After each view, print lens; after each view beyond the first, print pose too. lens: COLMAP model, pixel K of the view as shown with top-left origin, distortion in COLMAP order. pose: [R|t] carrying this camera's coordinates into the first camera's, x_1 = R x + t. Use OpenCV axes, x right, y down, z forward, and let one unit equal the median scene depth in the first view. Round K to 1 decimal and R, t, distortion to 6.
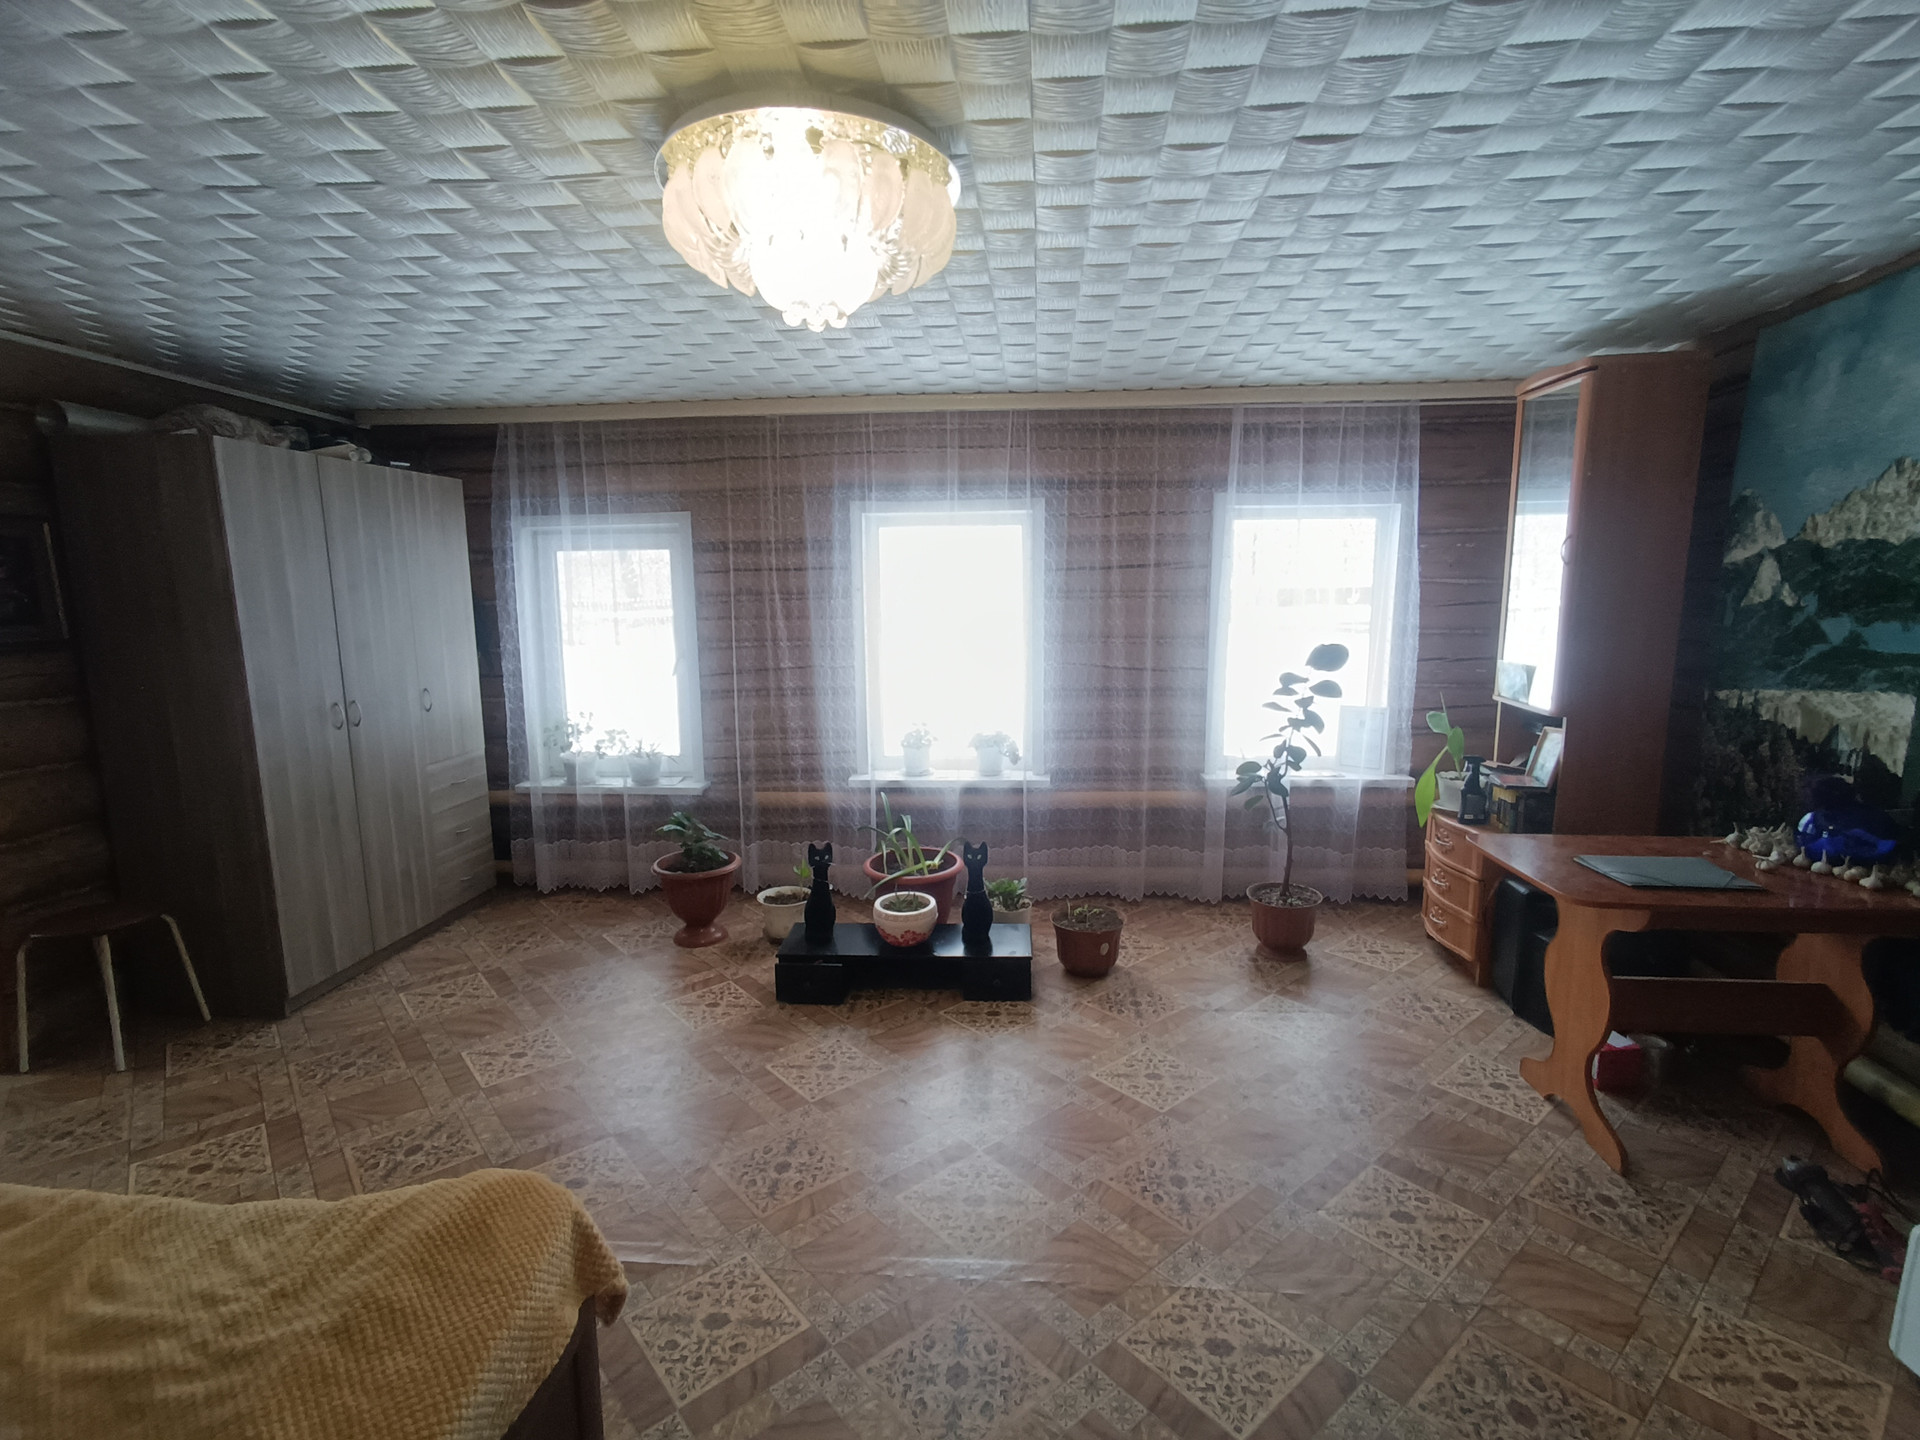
lens RADIAL K [[880.2, 0, 966.9], [0, 880.2, 724.6], [0, 0, 1]] dist [-0.036614, 0.038507]
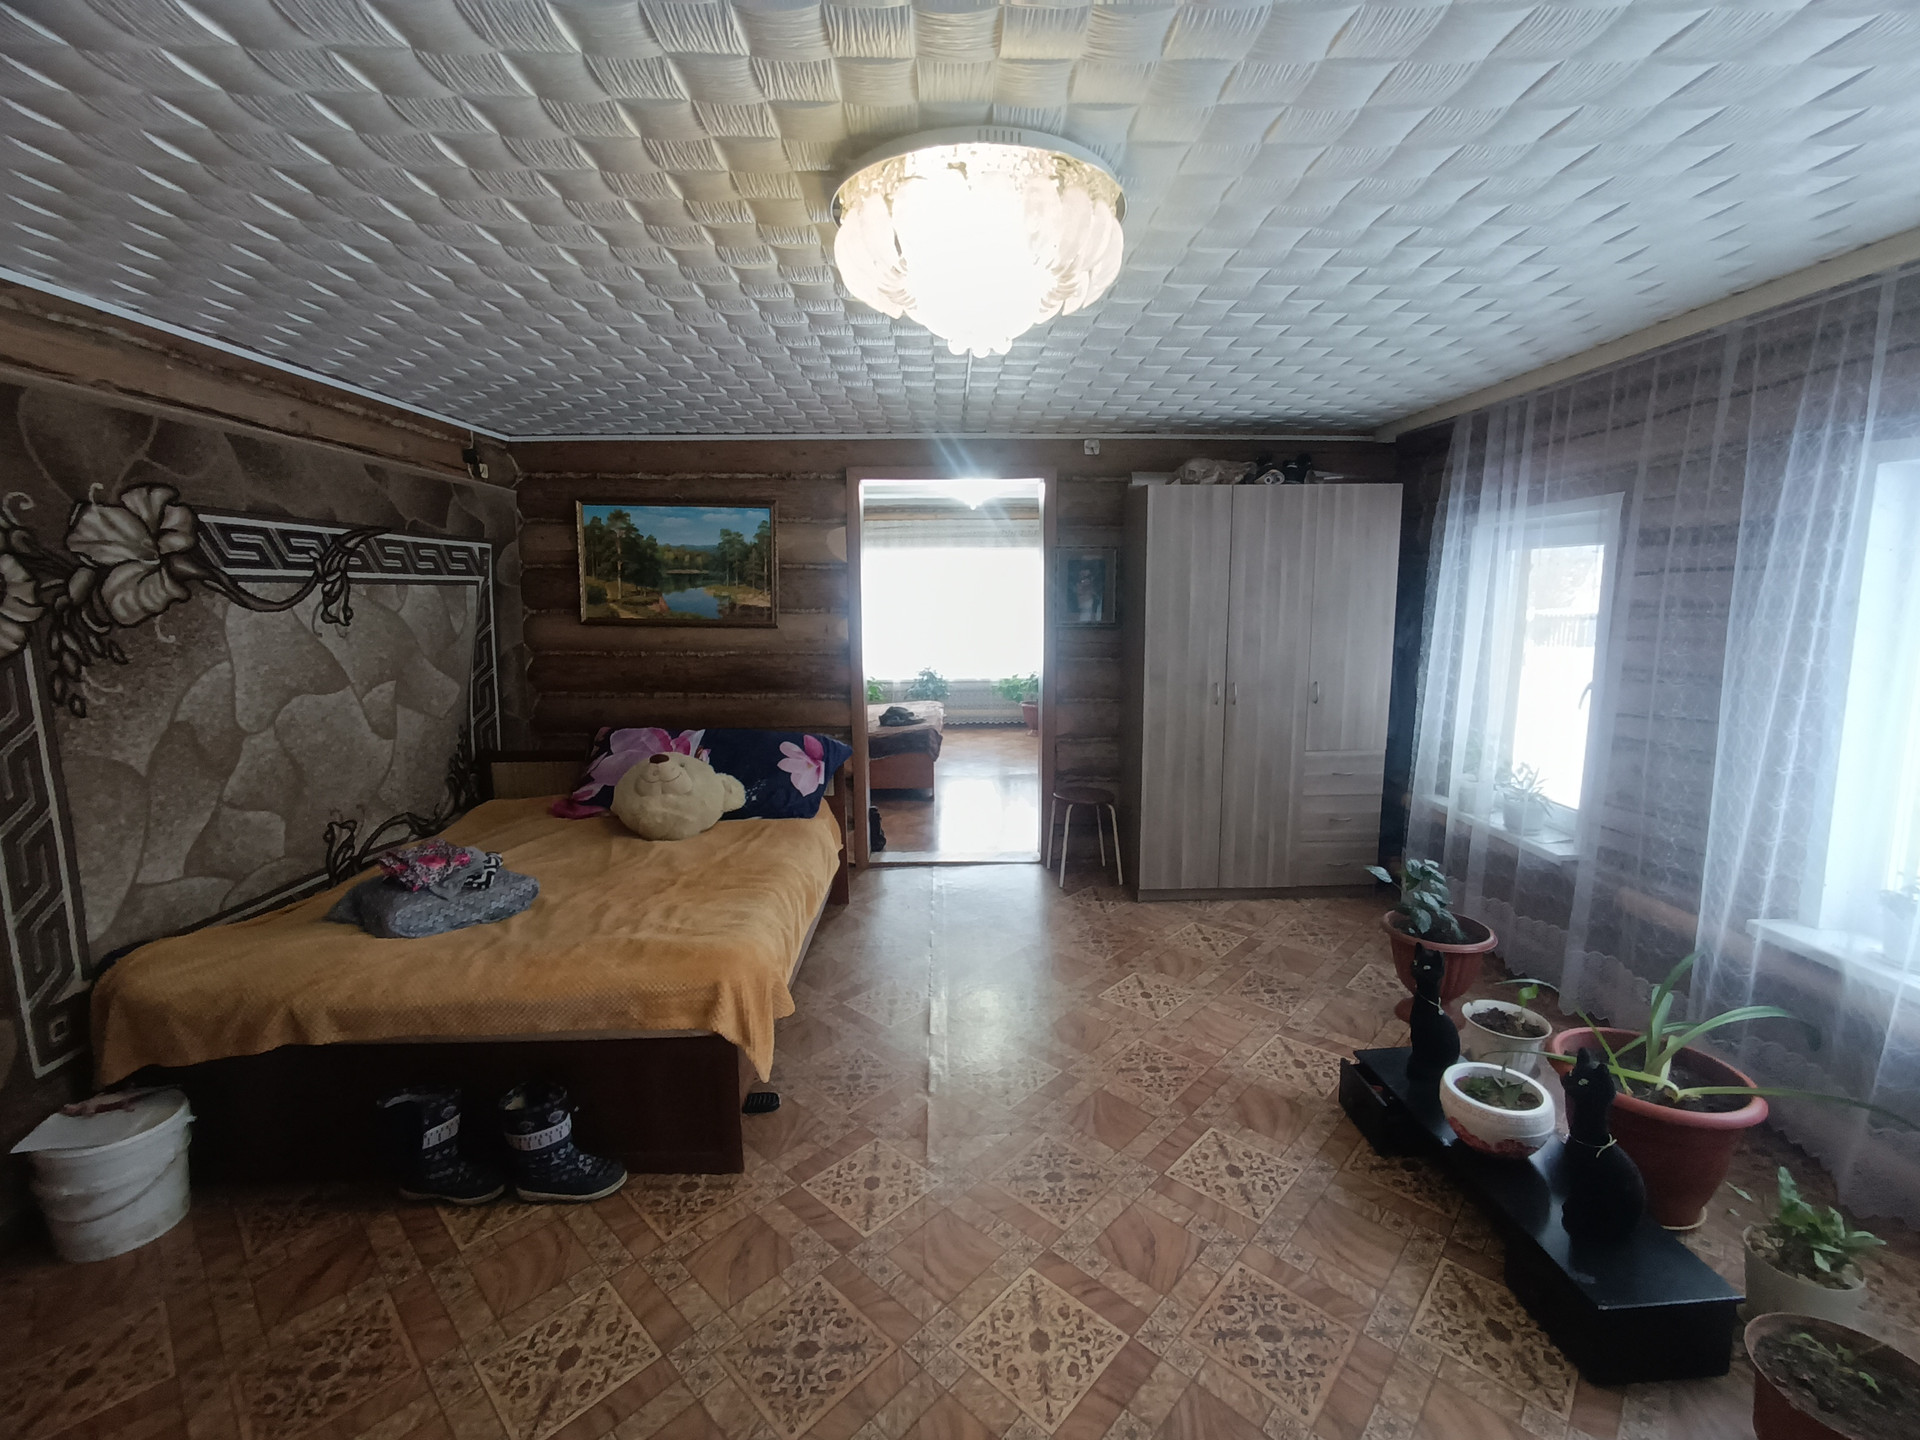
lens RADIAL K [[880.2, 0, 966.9], [0, 880.2, 724.6], [0, 0, 1]] dist [-0.036614, 0.038507]
pose [[0.117390, 0.166475, -0.979033, 0.602118], [-0.150593, 0.977433, 0.148146, -0.123844], [0.981601, 0.130045, 0.139811, 0.610101]]
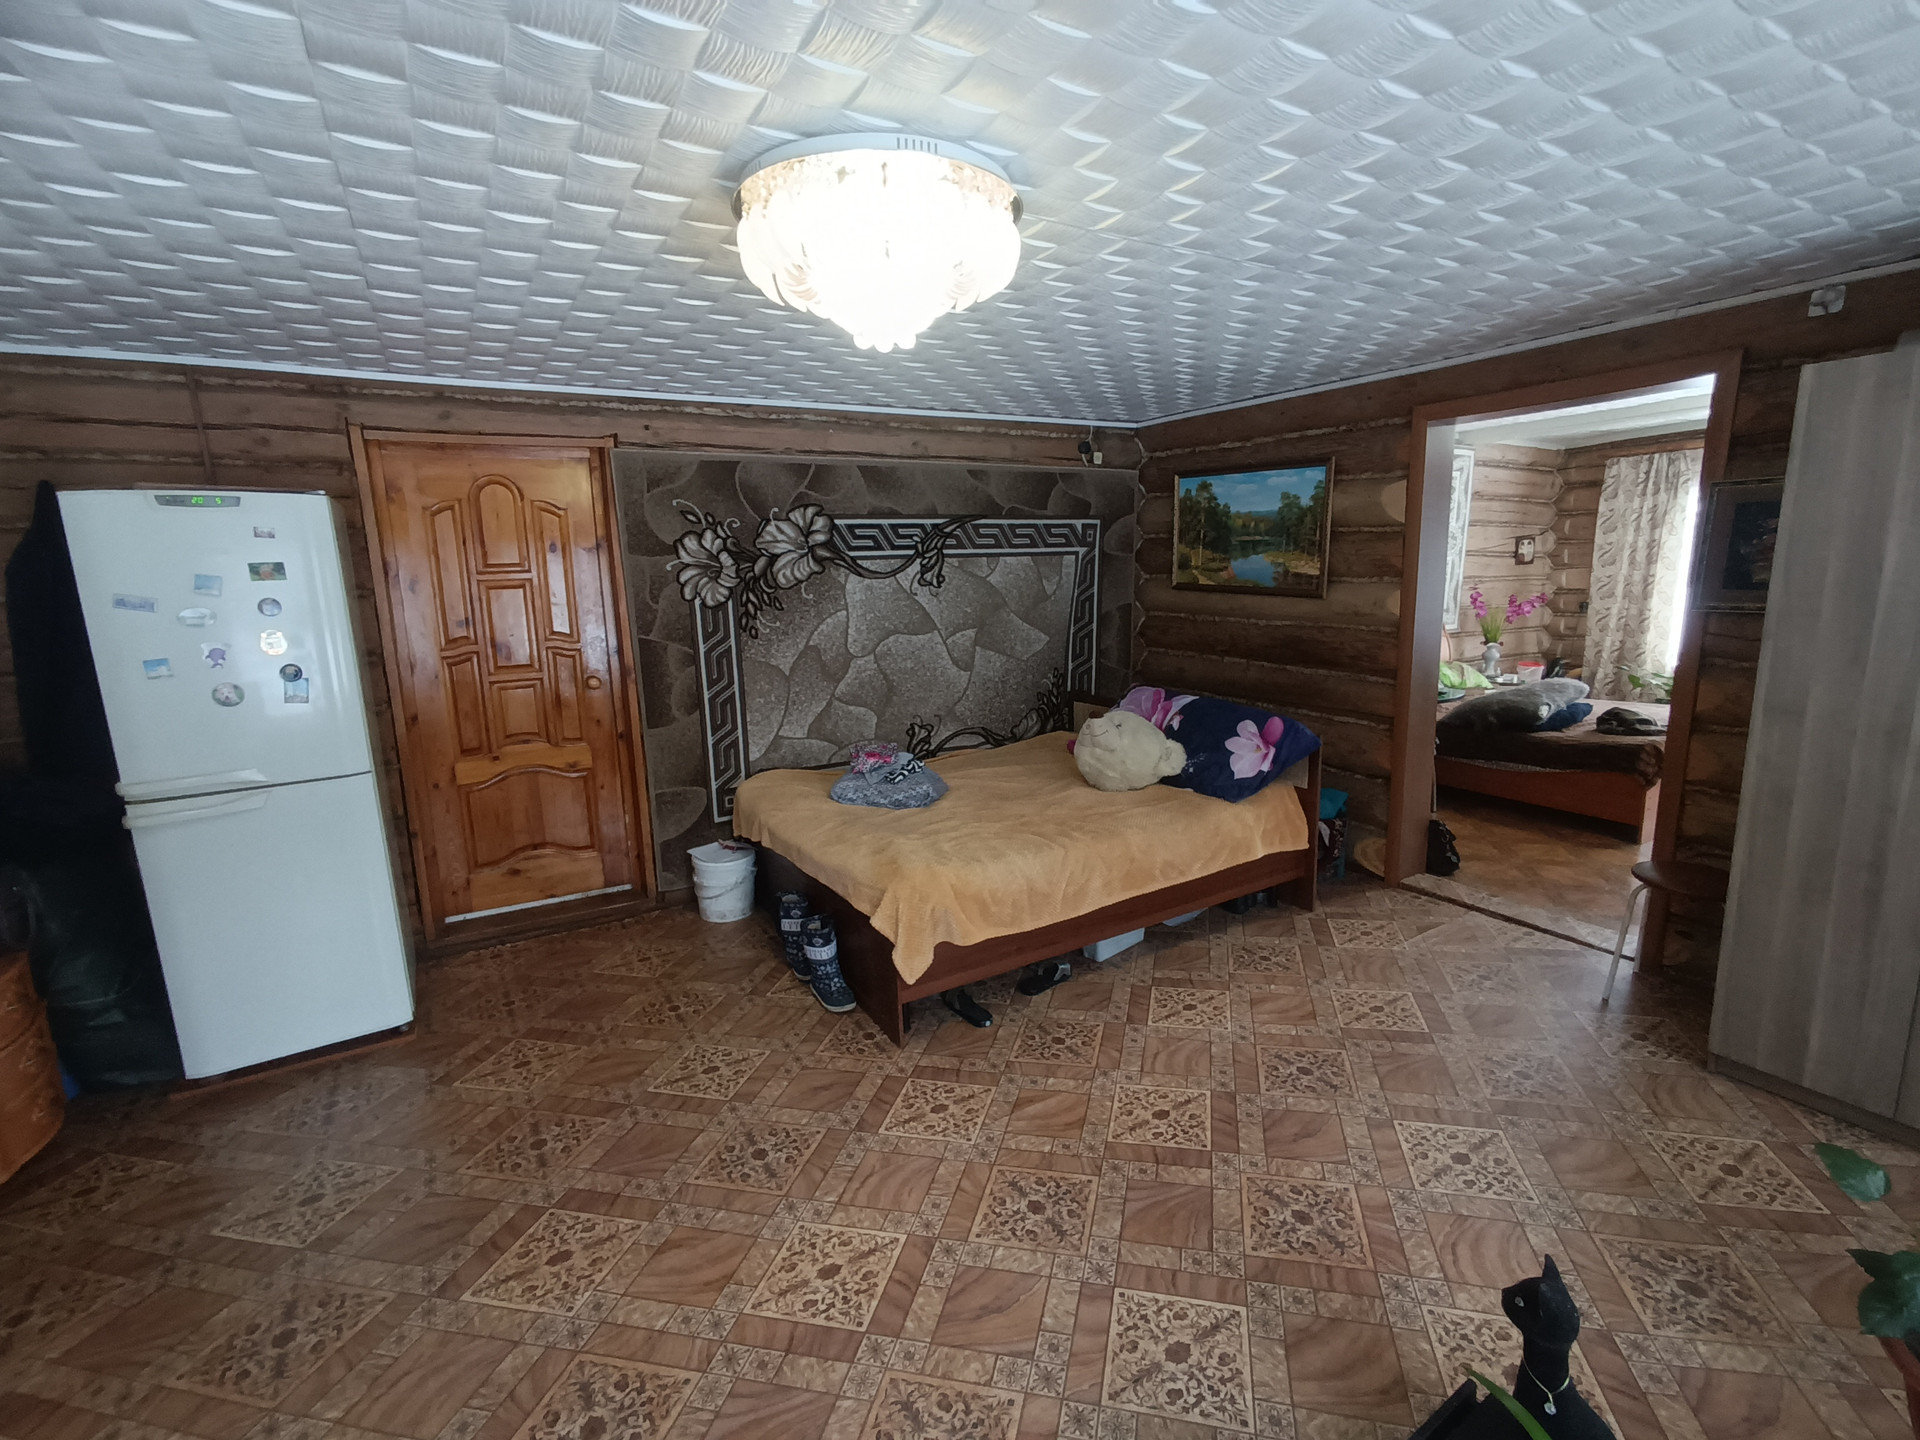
lens RADIAL K [[880.2, 0, 966.9], [0, 880.2, 724.6], [0, 0, 1]] dist [-0.036614, 0.038507]
pose [[-0.802200, 0.147127, -0.578644, 0.282782], [-0.055368, 0.946655, 0.317458, -0.248134], [0.594482, 0.286703, -0.751260, 1.334569]]
